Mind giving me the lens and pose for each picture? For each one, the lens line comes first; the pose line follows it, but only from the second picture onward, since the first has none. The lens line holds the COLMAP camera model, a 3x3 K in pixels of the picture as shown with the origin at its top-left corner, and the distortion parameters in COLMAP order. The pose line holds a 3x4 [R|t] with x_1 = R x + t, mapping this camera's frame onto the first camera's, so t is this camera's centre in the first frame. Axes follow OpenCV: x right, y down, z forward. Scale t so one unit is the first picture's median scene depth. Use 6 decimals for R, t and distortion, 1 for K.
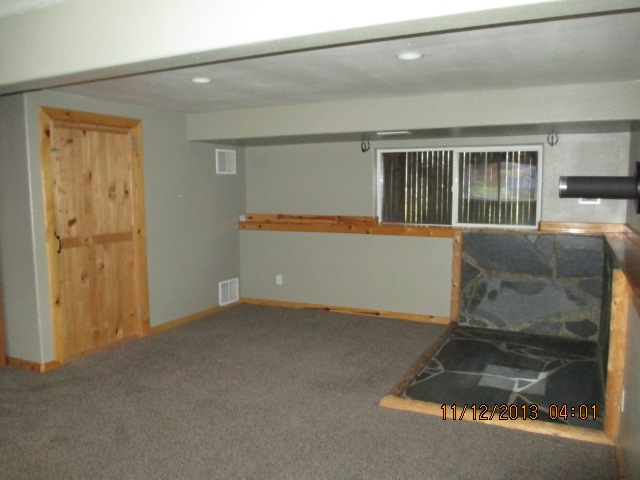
lens RADIAL K [[521.0, 0, 320.0], [0, 521.0, 240.0], [0, 0, 1]] dist [-0.005478, -0.002053]
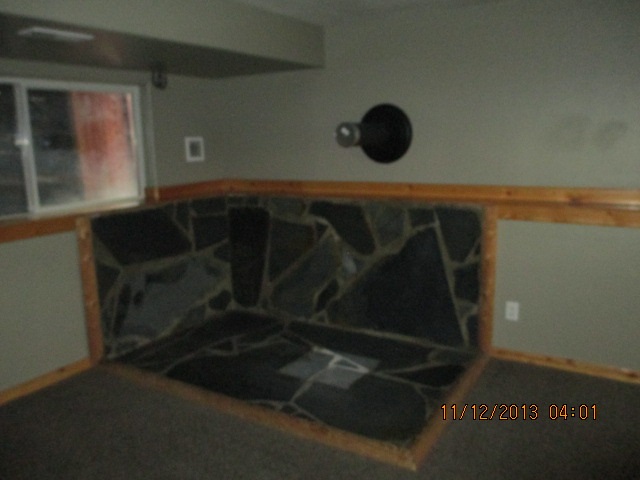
lens RADIAL K [[545.8, 0, 320.0], [0, 545.8, 240.0], [0, 0, 1]] dist [-0.054338, -0.002030]
pose [[0.108655, -0.193758, 0.975014, -0.353699], [0.130784, 0.975081, 0.179197, -0.073643], [-0.985439, 0.108045, 0.131288, 0.686739]]
